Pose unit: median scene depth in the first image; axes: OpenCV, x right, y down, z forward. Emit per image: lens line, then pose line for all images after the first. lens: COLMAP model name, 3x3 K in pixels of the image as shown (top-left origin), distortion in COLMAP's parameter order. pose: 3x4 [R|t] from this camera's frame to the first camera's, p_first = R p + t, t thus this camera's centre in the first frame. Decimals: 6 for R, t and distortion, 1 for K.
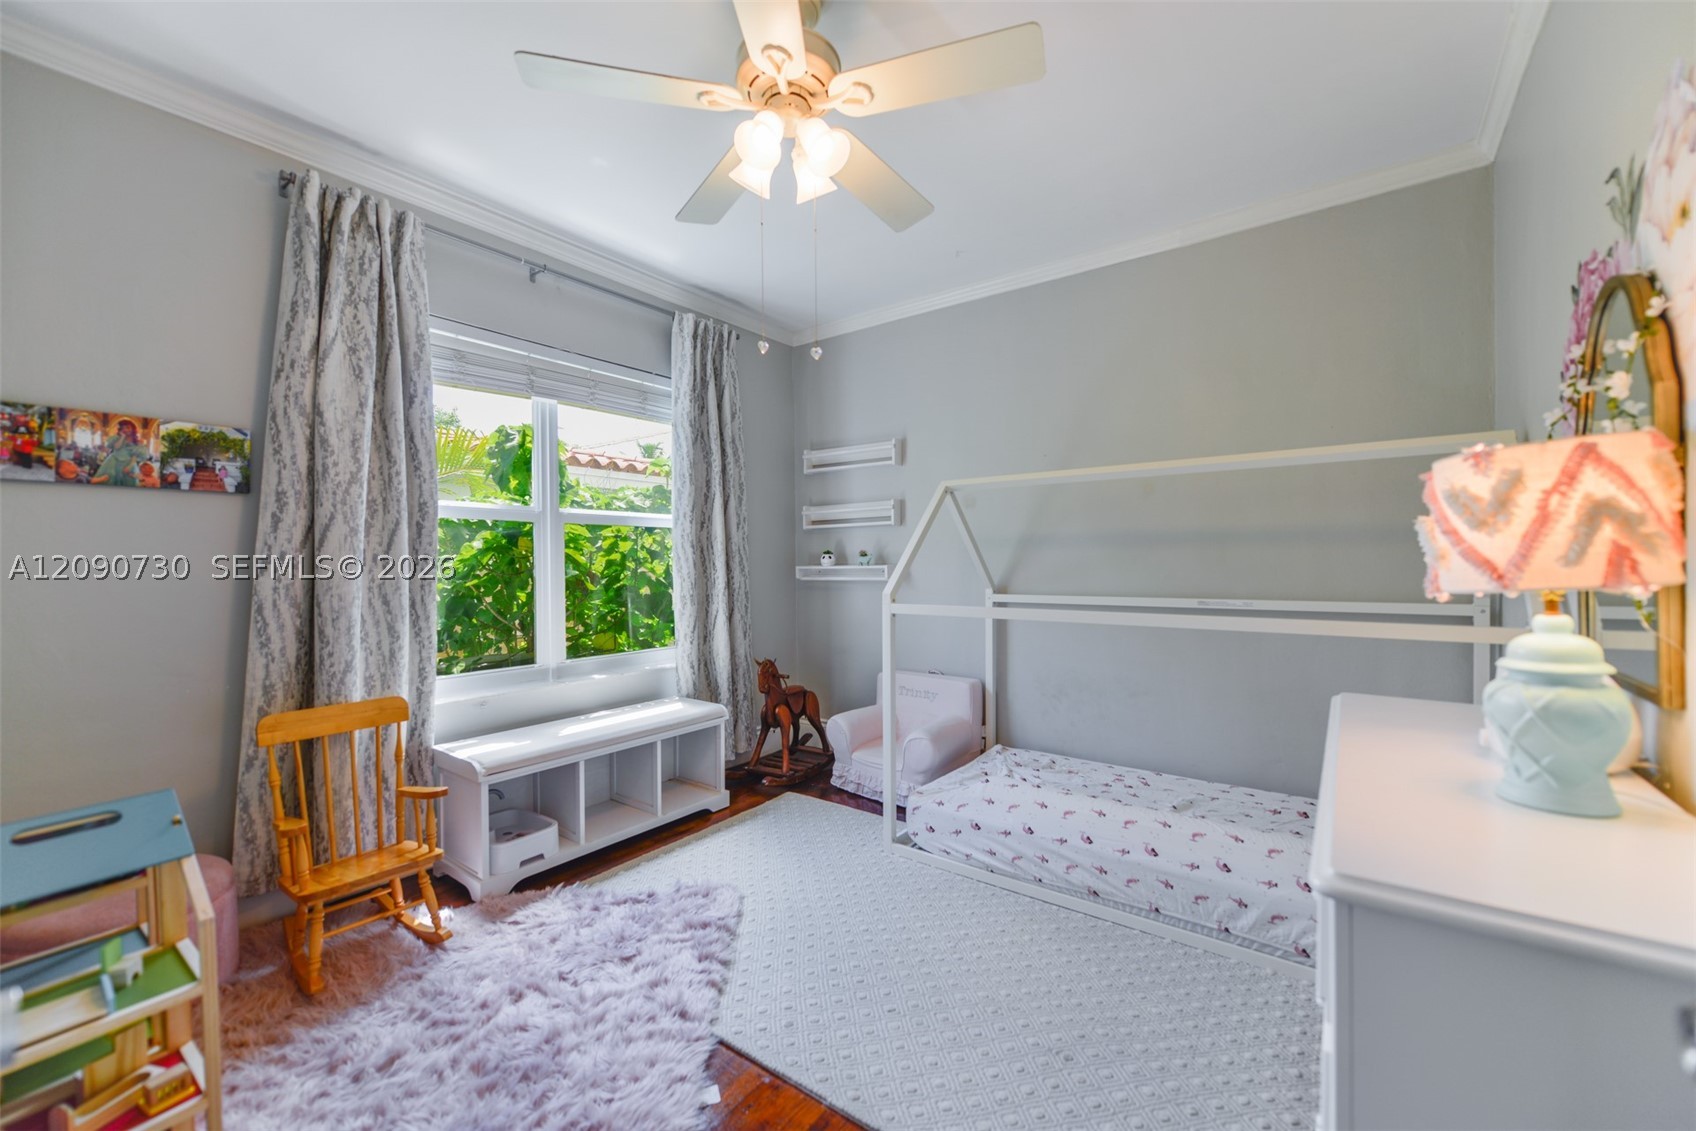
lens RADIAL K [[671.2, 0, 849.4], [0, 671.2, 564.0], [0, 0, 1]] dist [0.000267, -0.002044]
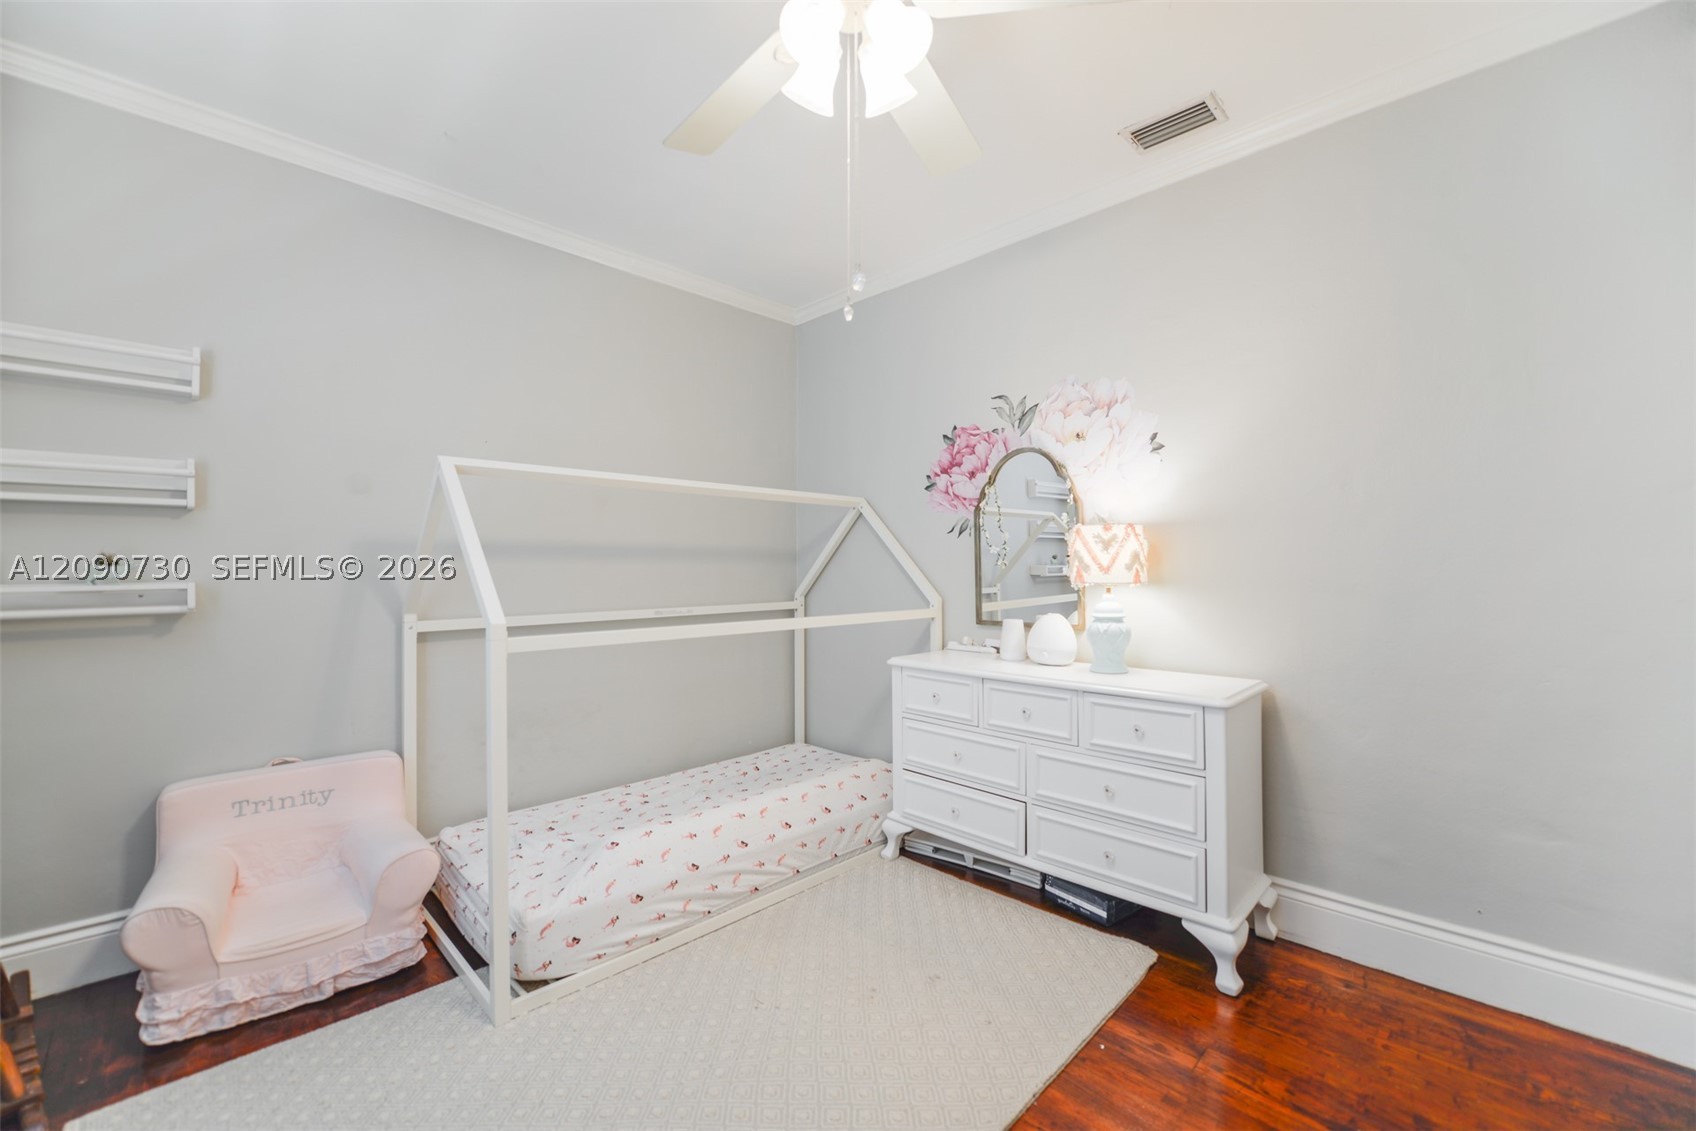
lens RADIAL K [[671.2, 0, 849.4], [0, 671.2, 564.0], [0, 0, 1]] dist [0.000267, -0.002044]
pose [[0.147415, 0.015907, 0.988947, -0.587871], [0.010708, 0.999786, -0.017677, 0.001520], [-0.989017, 0.013196, 0.147213, 0.620257]]
